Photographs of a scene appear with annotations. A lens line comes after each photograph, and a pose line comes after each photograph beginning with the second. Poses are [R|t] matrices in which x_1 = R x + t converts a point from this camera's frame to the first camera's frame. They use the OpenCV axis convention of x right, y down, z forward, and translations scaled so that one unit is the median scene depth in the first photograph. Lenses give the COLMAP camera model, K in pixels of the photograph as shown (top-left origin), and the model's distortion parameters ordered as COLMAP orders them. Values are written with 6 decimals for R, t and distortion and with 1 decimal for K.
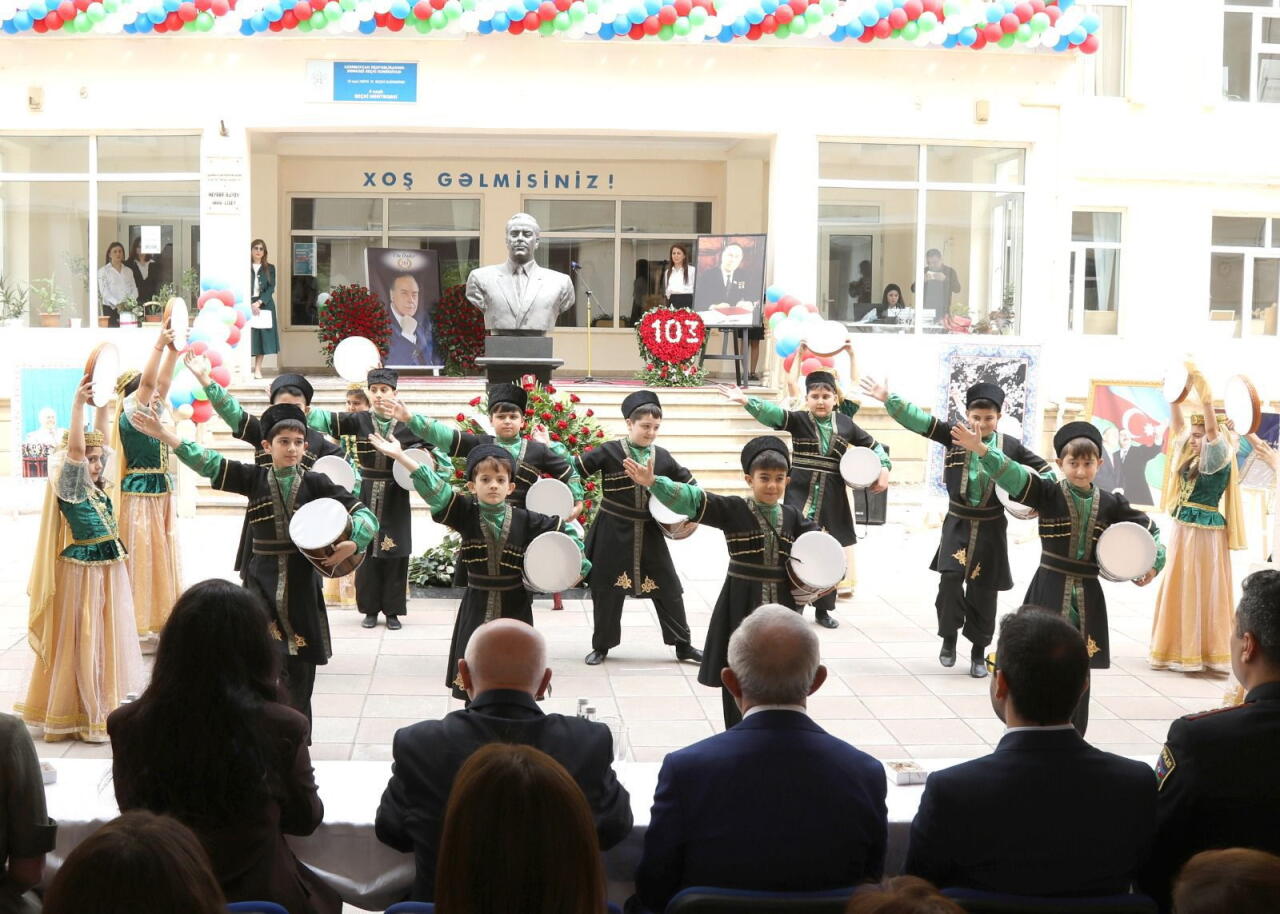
lens RADIAL K [[1517.4, 0, 535.3], [0, 1517.4, 459.0], [0, 0, 1]] dist [-0.115269, 0.019252]
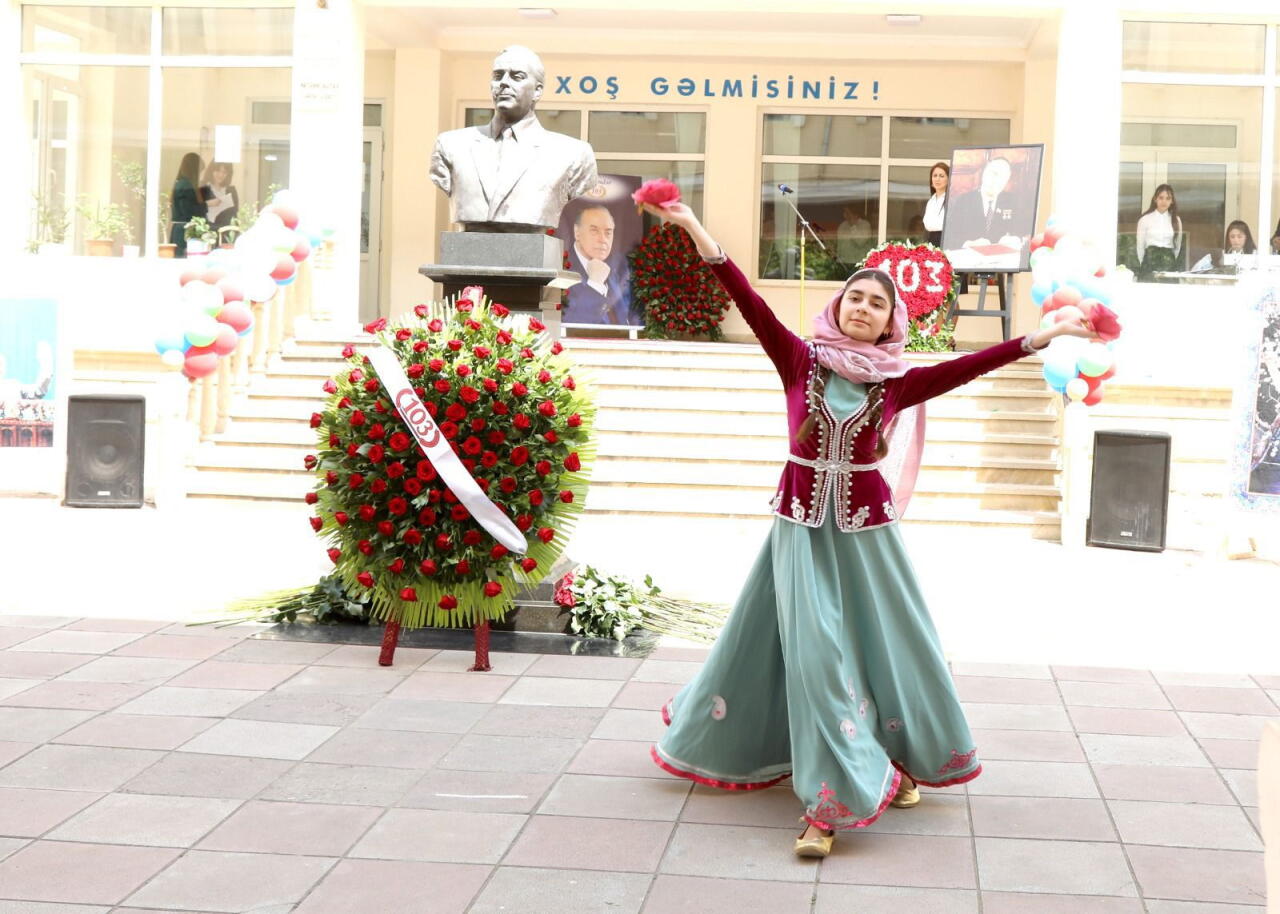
lens RADIAL K [[1683.7, 0, 806.7], [0, 1683.7, 356.3], [0, 0, 1]] dist [-0.067665, 0.090597]
pose [[0.995345, 0.022131, -0.093803, 0.117166], [-0.028429, 0.997392, -0.066347, 0.008715], [0.092090, 0.068705, 0.993378, 0.196078]]
